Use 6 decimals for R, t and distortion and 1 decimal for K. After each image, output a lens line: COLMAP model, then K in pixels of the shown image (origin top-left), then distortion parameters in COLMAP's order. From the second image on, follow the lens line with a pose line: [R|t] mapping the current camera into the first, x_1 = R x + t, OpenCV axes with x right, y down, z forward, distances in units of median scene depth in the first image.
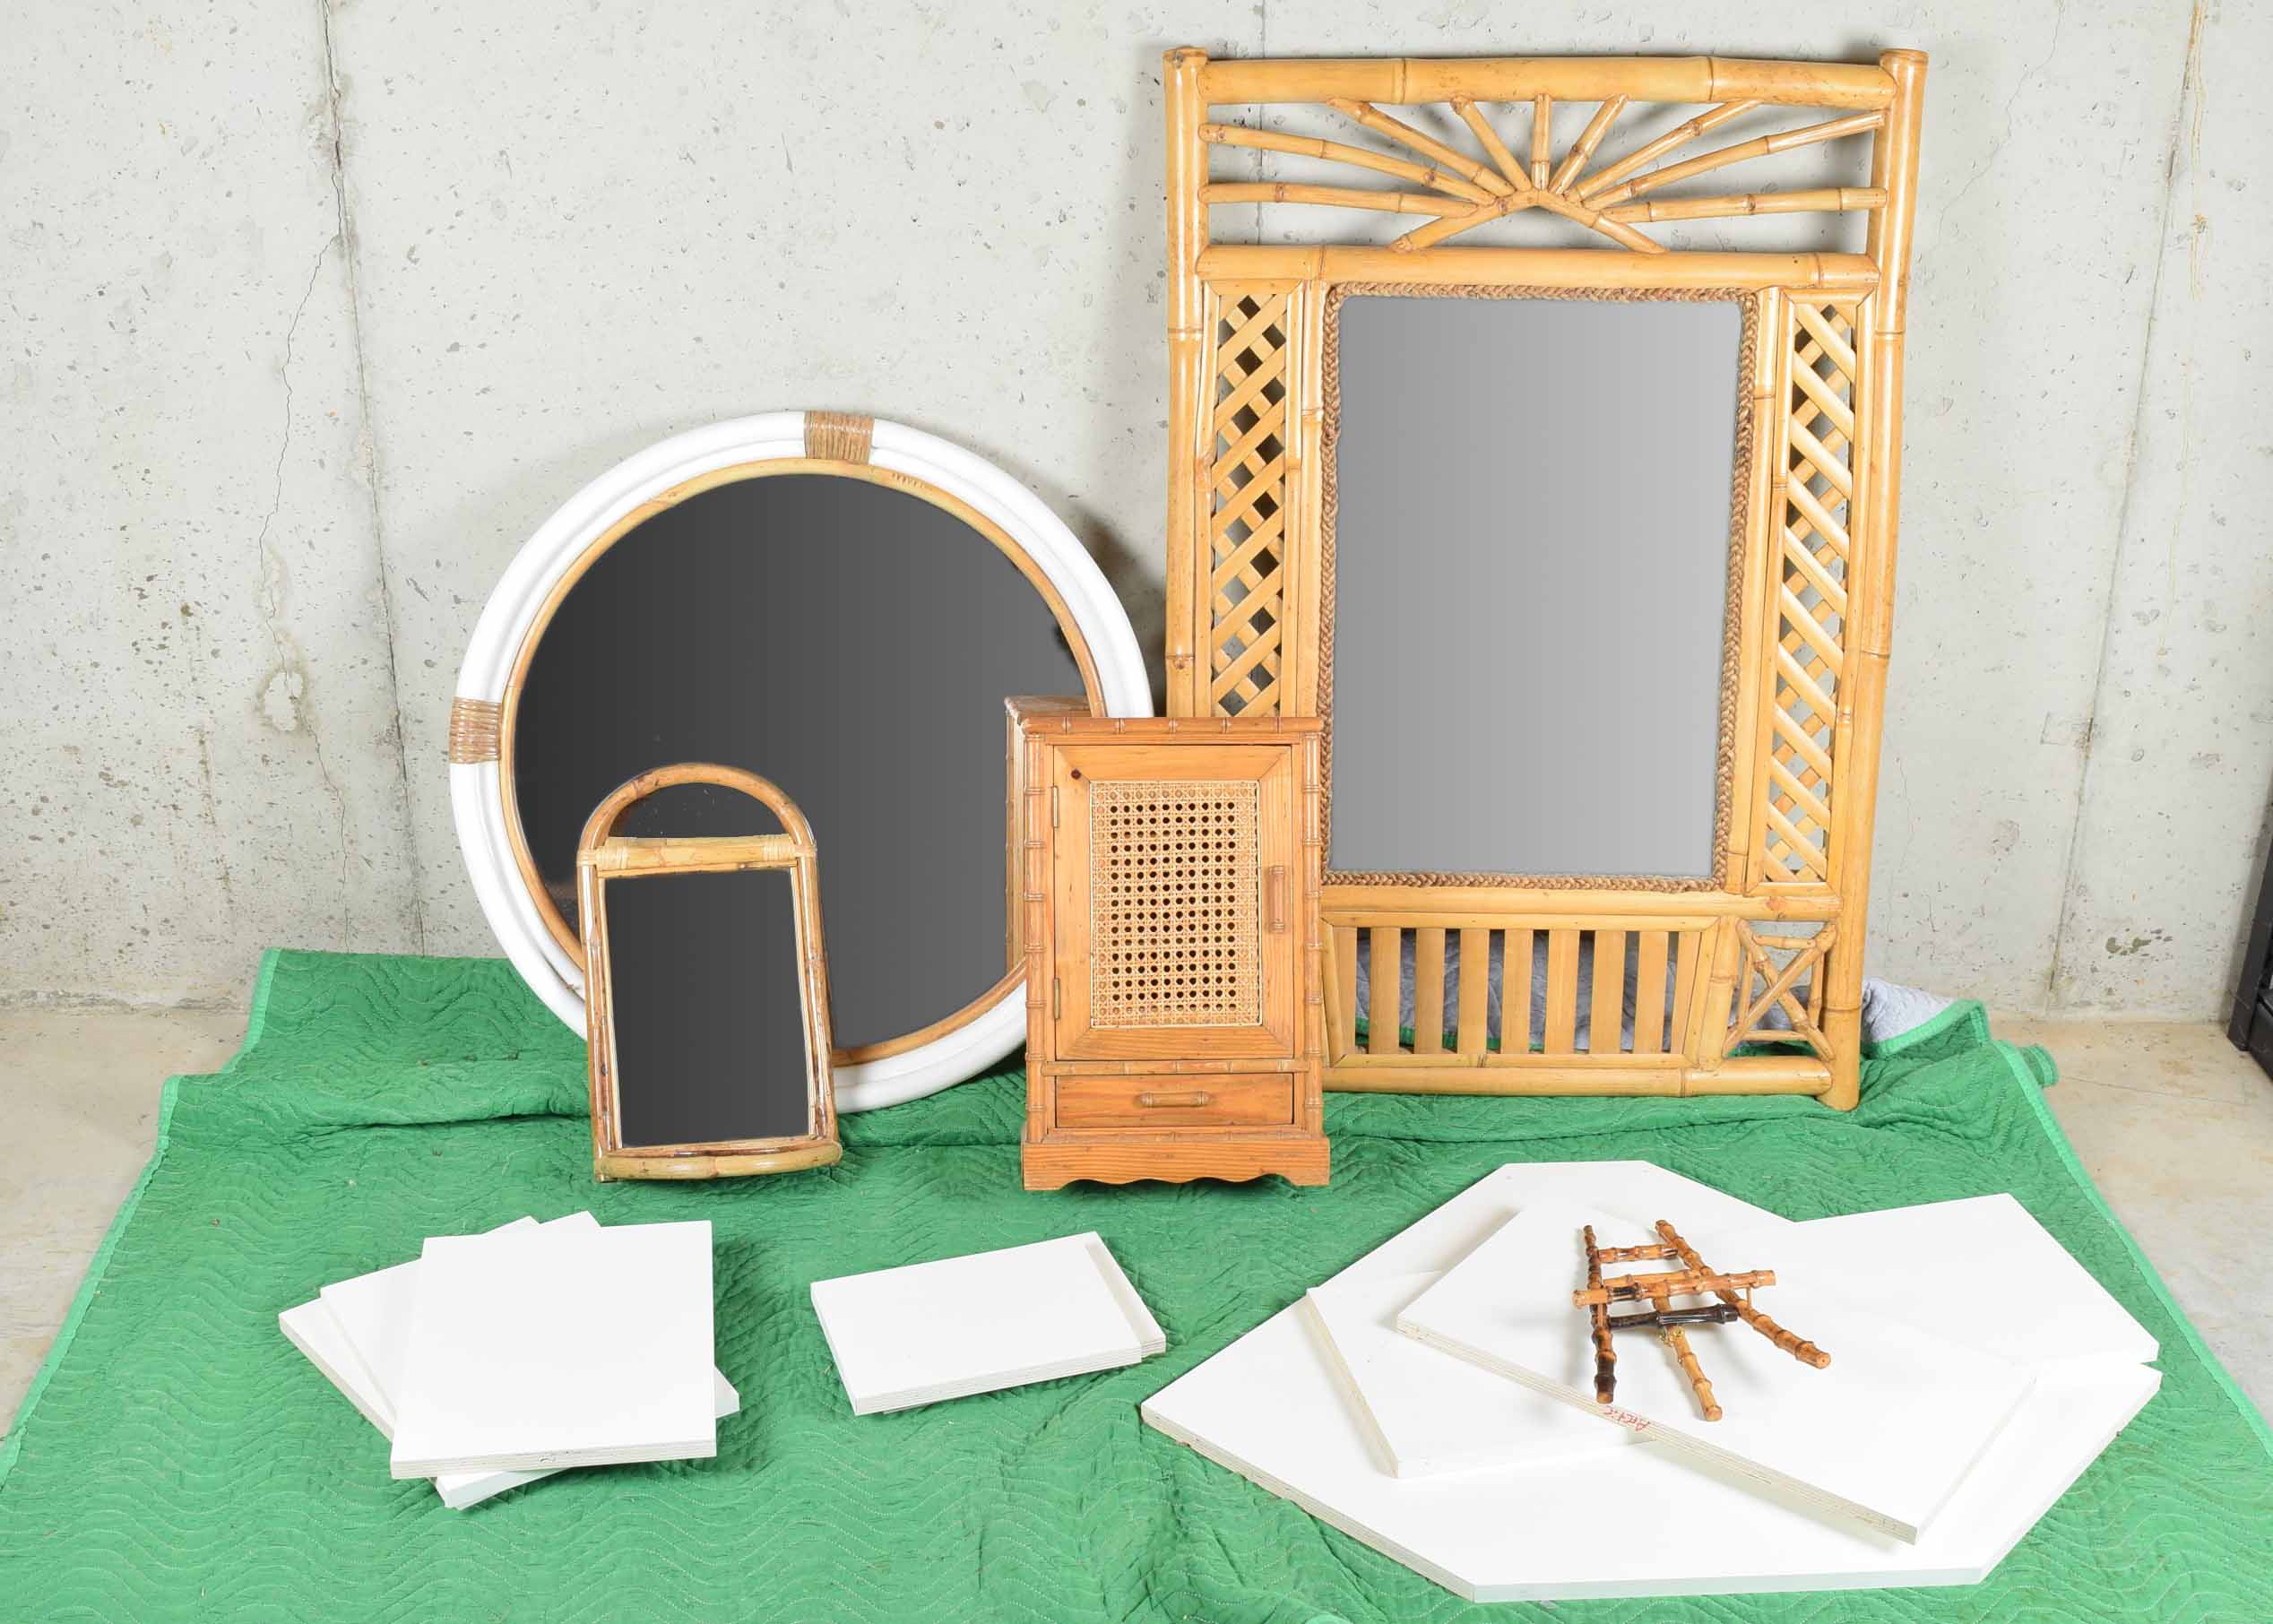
lens RADIAL K [[2697.2, 0, 1146.7], [0, 2697.2, 819.7], [0, 0, 1]] dist [-0.049001, -0.038841]
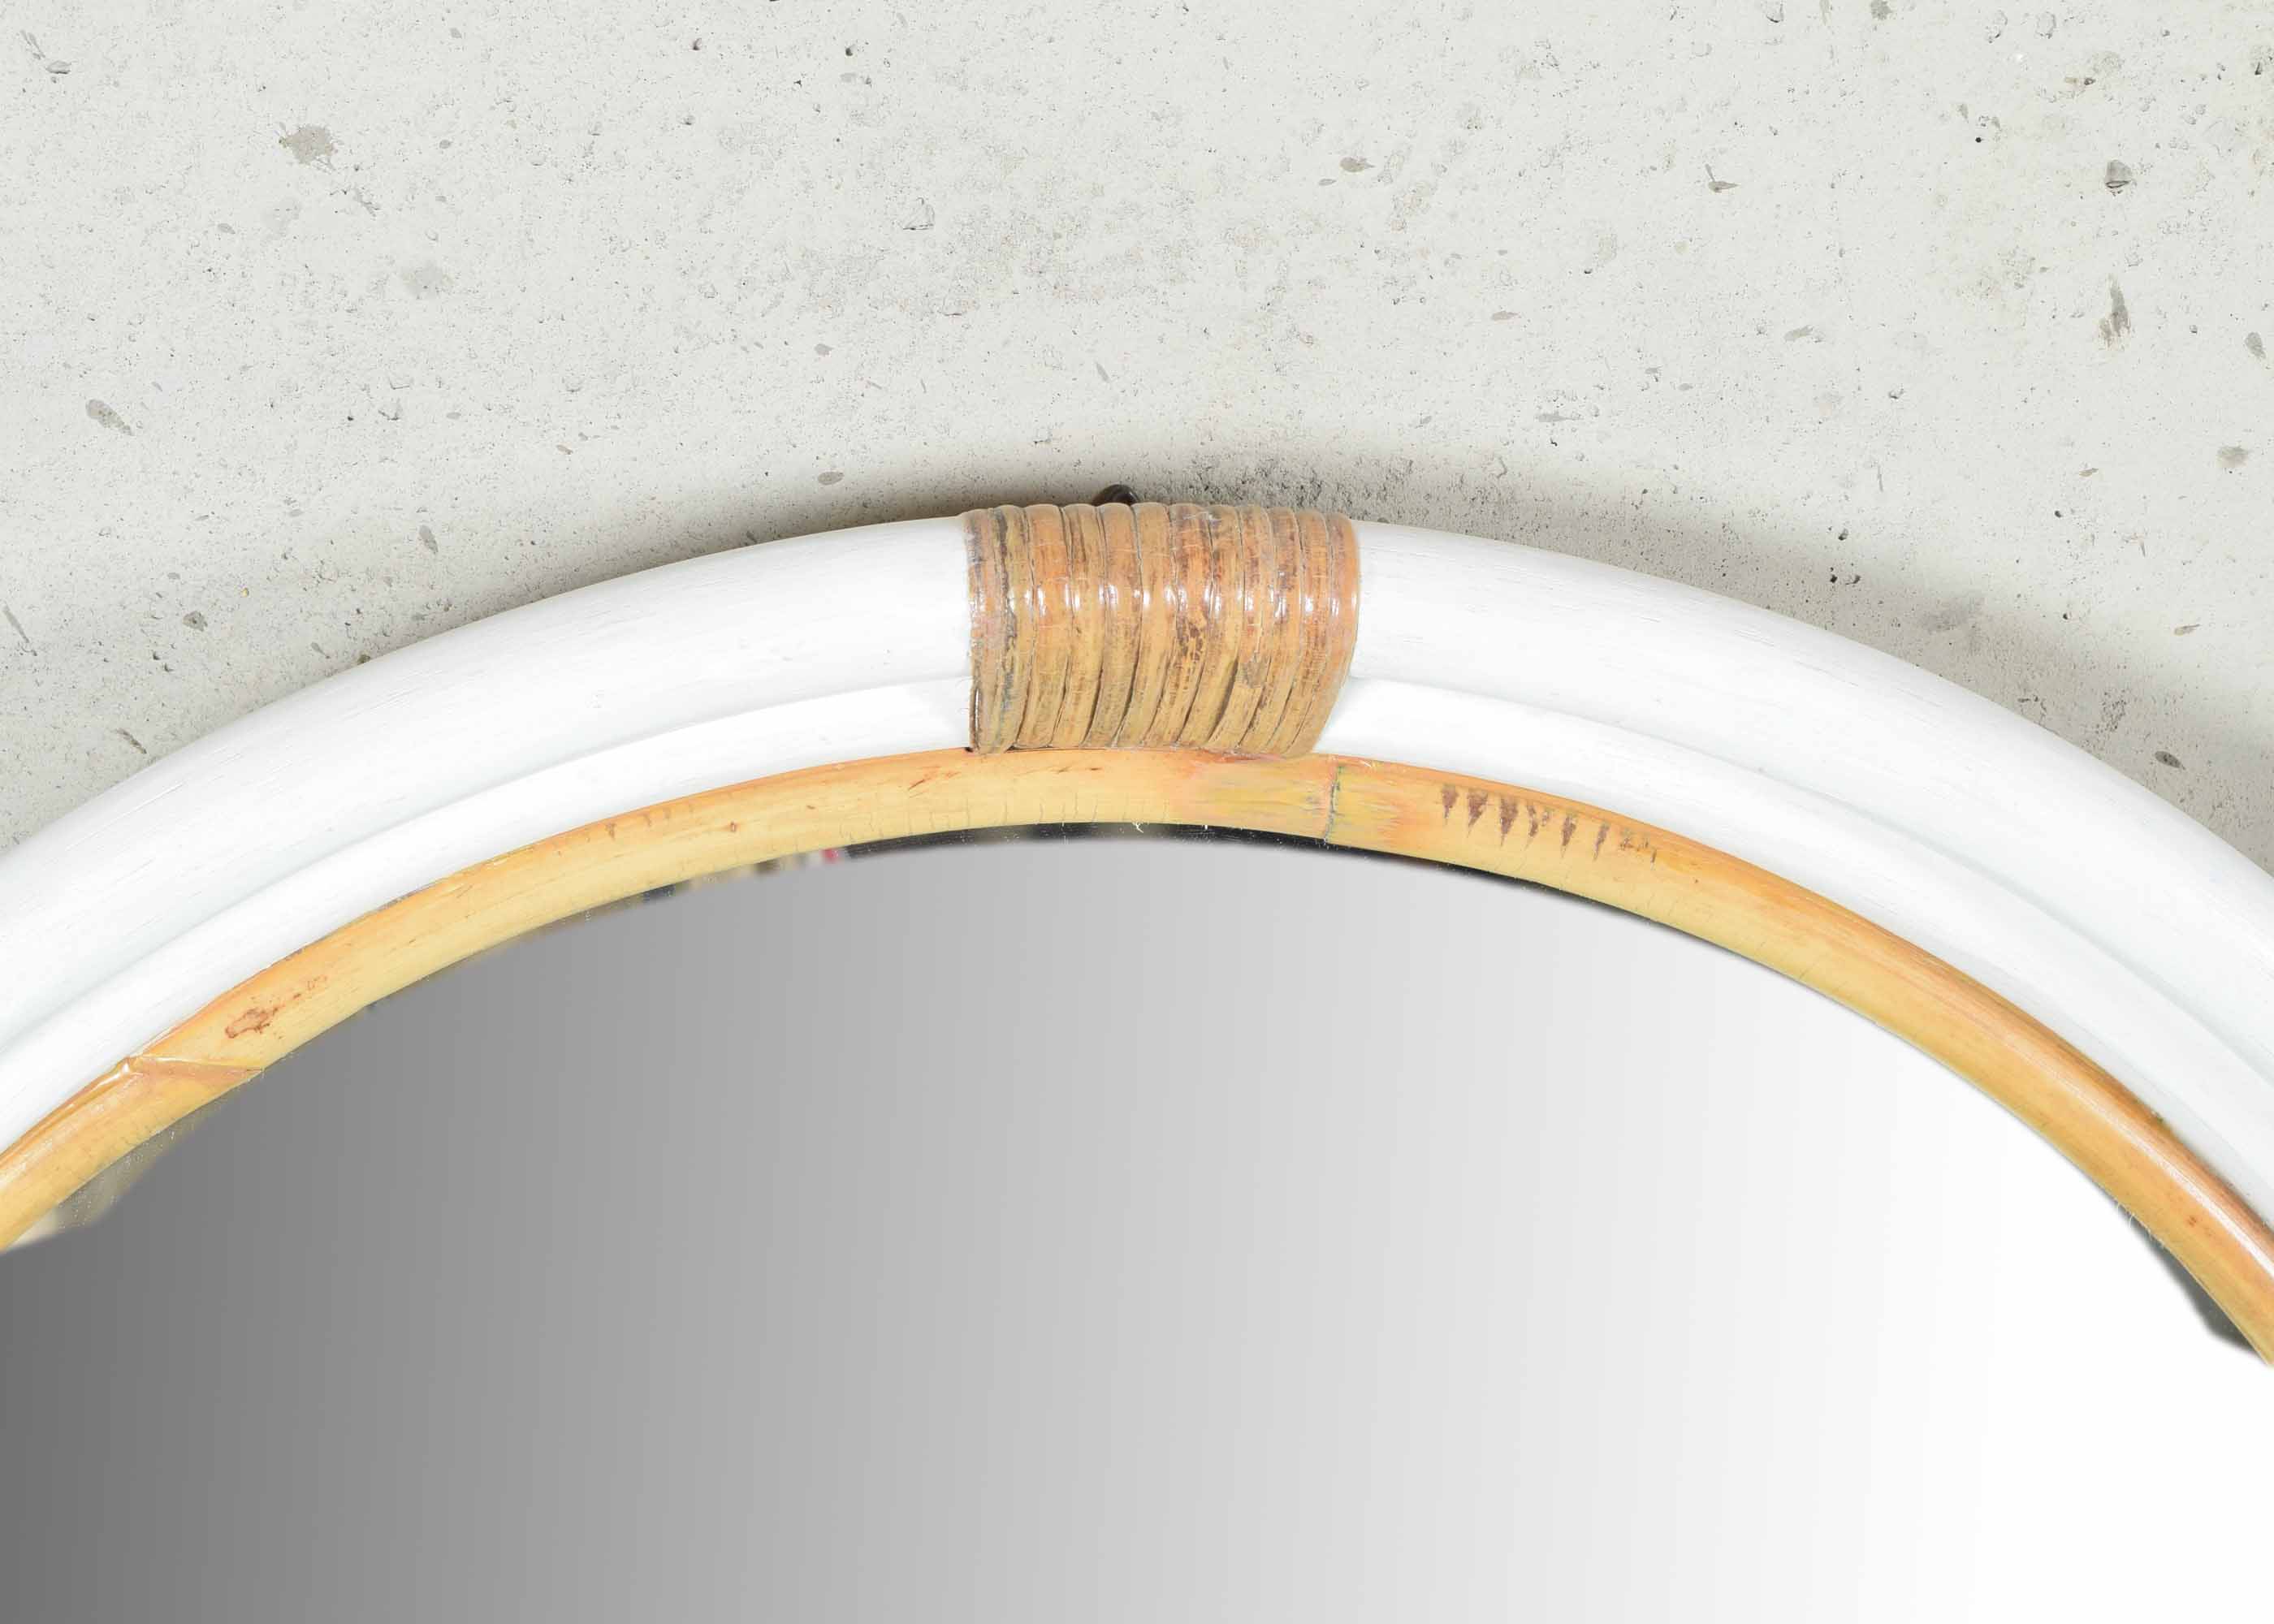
lens RADIAL K [[5493.8, 0, 1137.0], [0, 5493.8, 812.0], [0, 0, 1]] dist [0.080930, 0.329723]
pose [[0.996581, -0.080741, 0.017509, -0.125097], [0.079051, 0.993494, 0.081979, -0.163828], [-0.024014, -0.080314, 0.996480, 0.648336]]
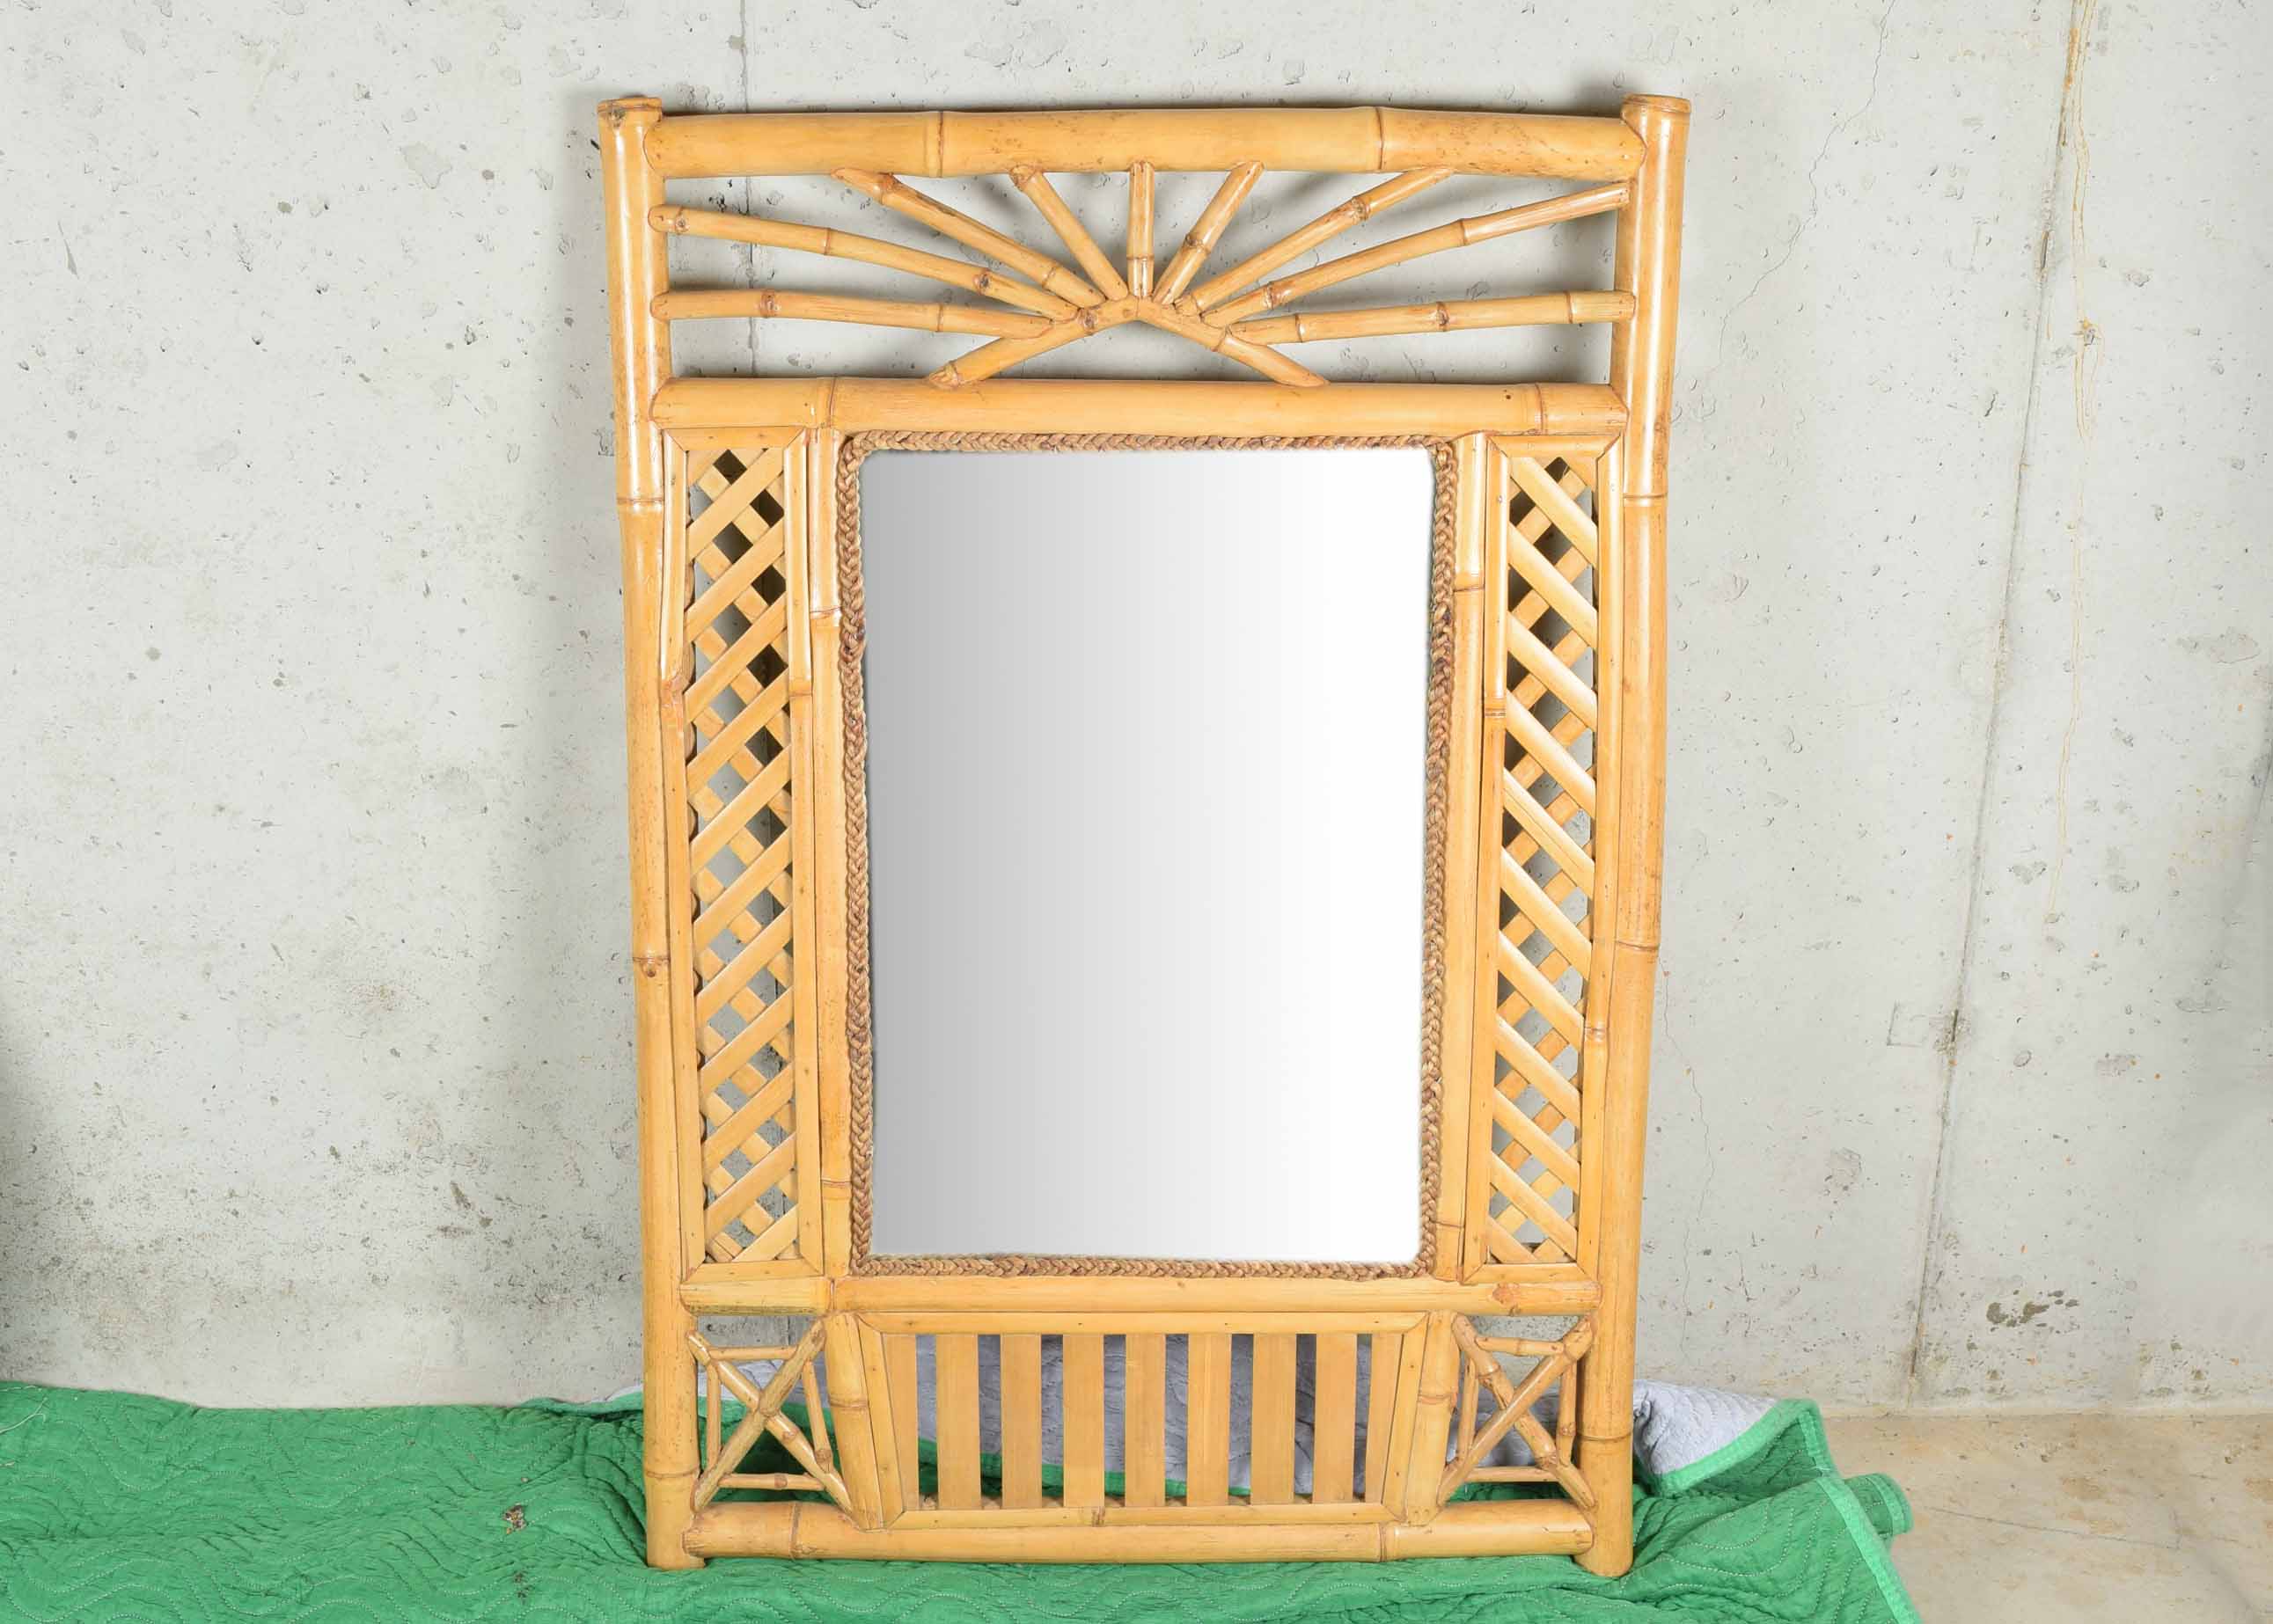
lens RADIAL K [[3126.7, 0, 1147.9], [0, 3126.7, 815.1], [0, 0, 1]] dist [-0.043760, -0.020211]
pose [[0.999111, -0.009682, 0.041019, 0.111079], [0.010643, 0.999672, -0.023286, -0.079274], [-0.040780, 0.023702, 0.998887, 0.187533]]
